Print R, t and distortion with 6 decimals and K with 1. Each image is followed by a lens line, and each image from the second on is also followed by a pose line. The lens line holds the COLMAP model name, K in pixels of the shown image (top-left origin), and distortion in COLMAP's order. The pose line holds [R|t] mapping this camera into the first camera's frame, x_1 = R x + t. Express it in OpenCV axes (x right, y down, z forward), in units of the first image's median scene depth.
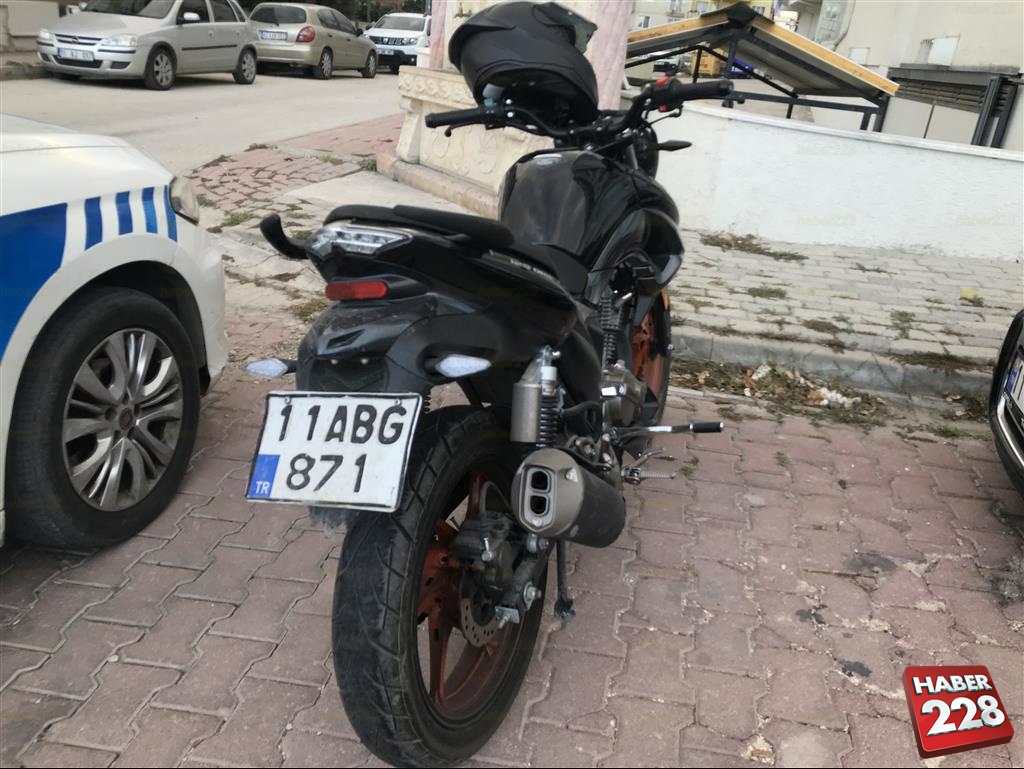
lens RADIAL K [[832.6, 0, 512.0], [0, 832.6, 384.5], [0, 0, 1]] dist [0.046817, -0.055731]
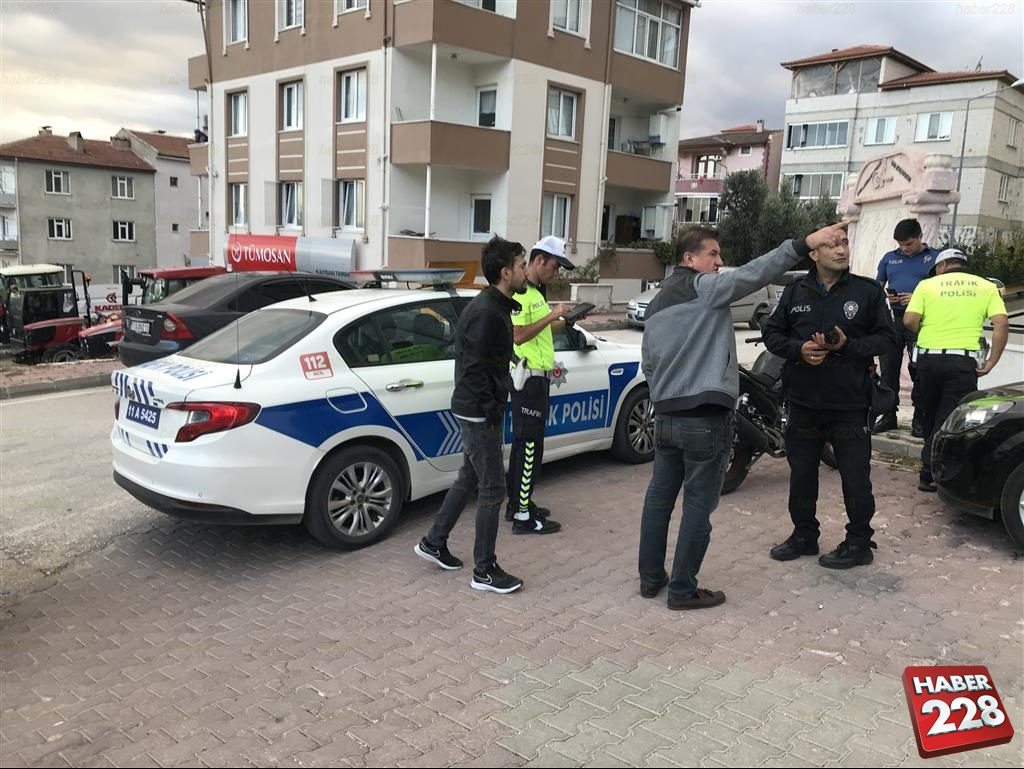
lens RADIAL K [[832.6, 0, 512.0], [0, 832.6, 384.5], [0, 0, 1]] dist [0.046817, -0.055731]
pose [[0.818565, 0.023391, -0.573937, 0.179091], [-0.179553, 0.959522, -0.216977, 0.122836], [0.545630, 0.280662, 0.789631, -0.348167]]
